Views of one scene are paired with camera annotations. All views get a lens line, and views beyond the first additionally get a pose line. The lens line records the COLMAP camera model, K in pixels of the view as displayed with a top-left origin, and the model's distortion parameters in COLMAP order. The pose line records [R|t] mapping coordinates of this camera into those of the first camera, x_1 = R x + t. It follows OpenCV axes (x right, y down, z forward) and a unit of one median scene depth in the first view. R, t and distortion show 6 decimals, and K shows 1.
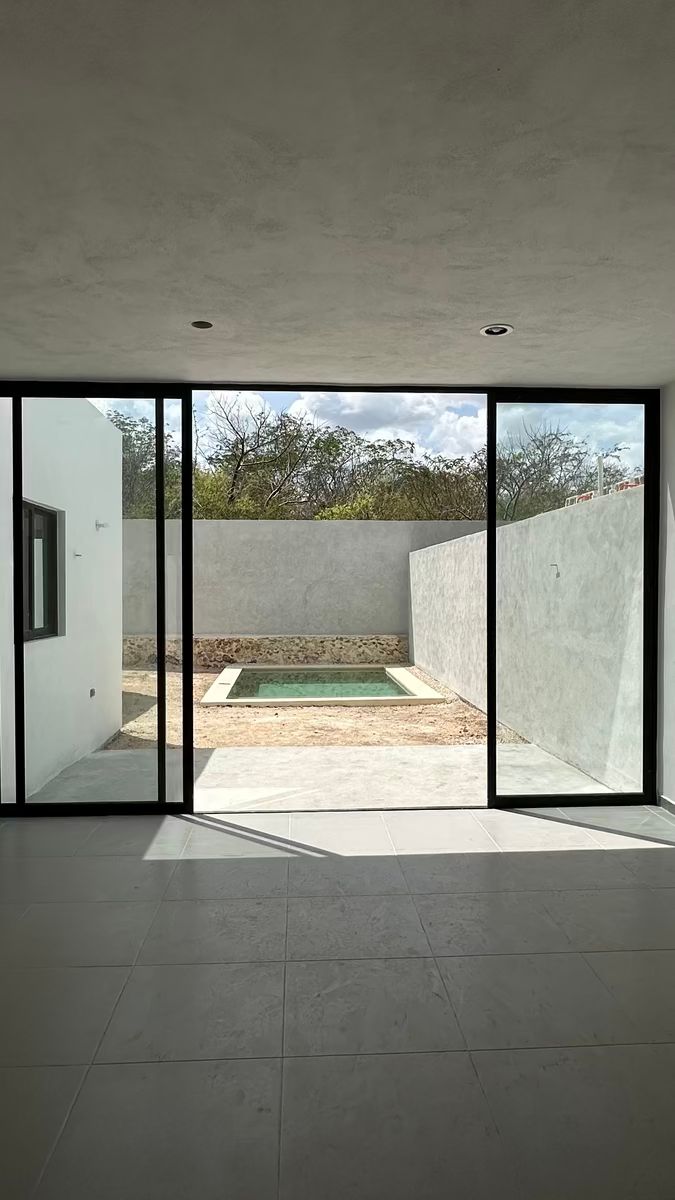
lens RADIAL K [[749.1, 0, 335.6], [0, 749.1, 601.4], [0, 0, 1]] dist [0.000929, -0.001245]
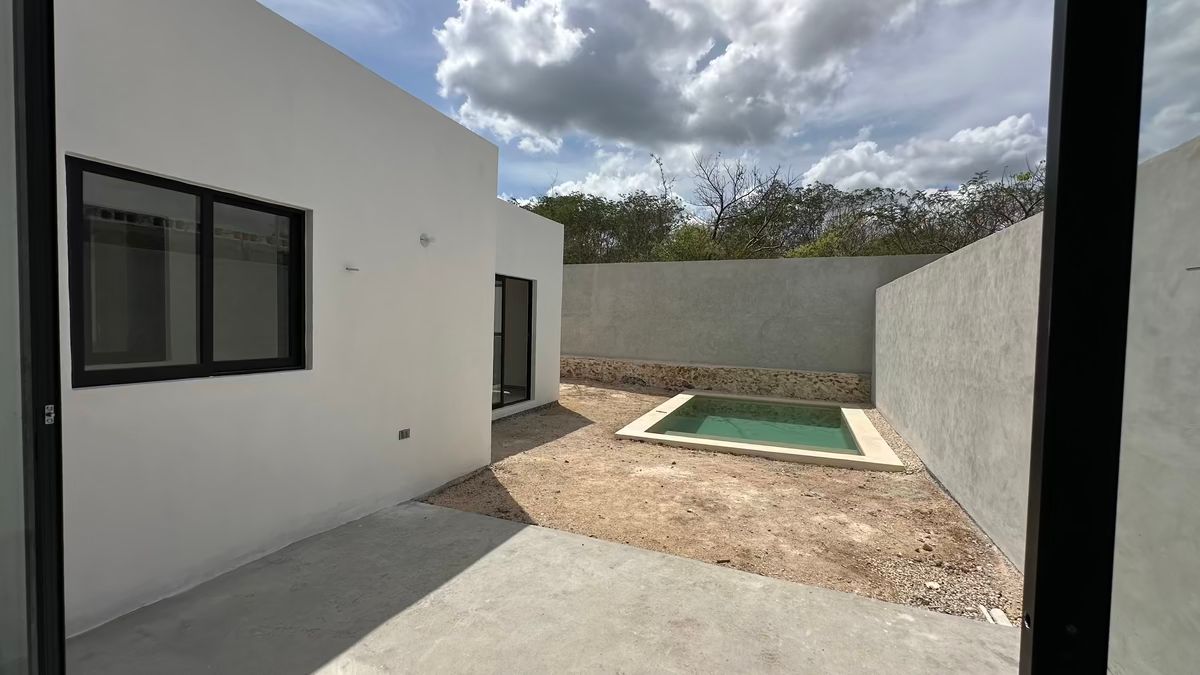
lens RADIAL K [[479.9, 0, 599.7], [0, 479.9, 338.4], [0, 0, 1]] dist [-0.001287, 0.000047]
pose [[0.895659, 0.037750, -0.443137, 0.101050], [-0.032098, 0.999280, 0.020252, -0.005298], [0.443582, -0.003915, 0.896225, 0.528735]]
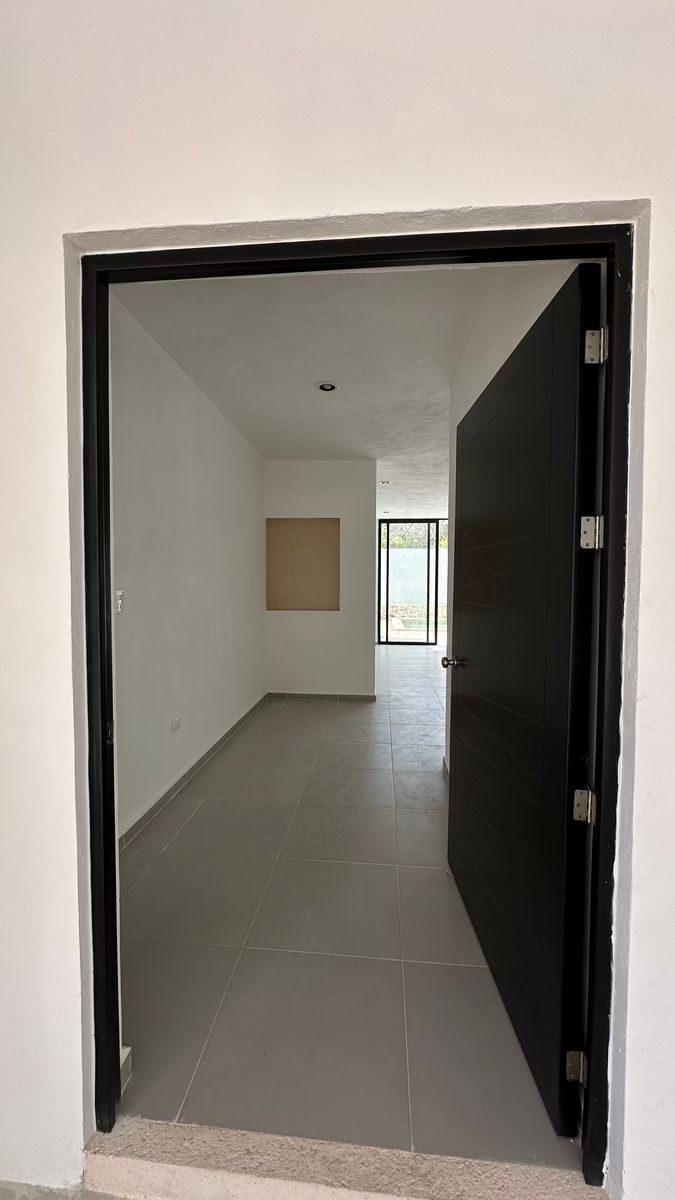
lens RADIAL K [[479.9, 0, 337.5], [0, 479.9, 591.7], [0, 0, 1]] dist [-0.001287, 0.000047]
pose [[0.990511, 0.012139, -0.136899, -0.199803], [-0.012901, 0.999906, -0.004682, 0.031936], [0.136829, 0.006404, 0.990574, -0.697150]]
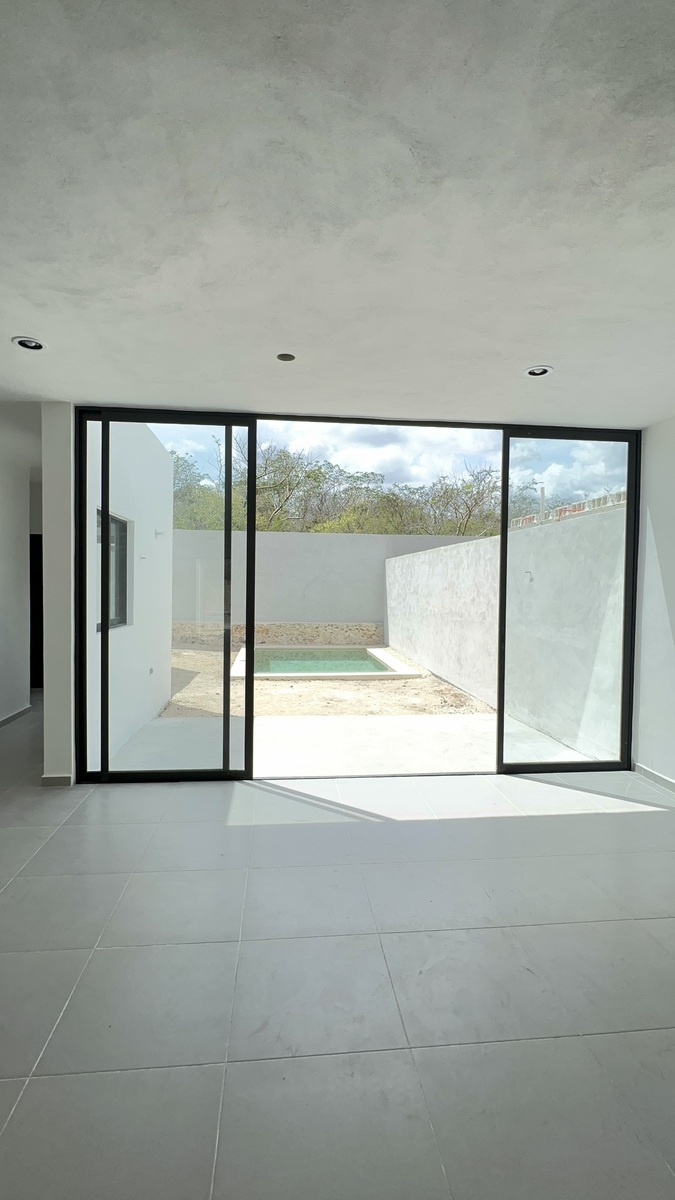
lens RADIAL K [[561.4, 0, 334.7], [0, 561.4, 598.5], [0, 0, 1]] dist [-0.001402, 0.000274]
pose [[0.998734, 0.012971, 0.048593, -0.063224], [-0.013324, 0.999887, 0.006934, -0.005567], [-0.048497, -0.007573, 0.998795, 0.066184]]
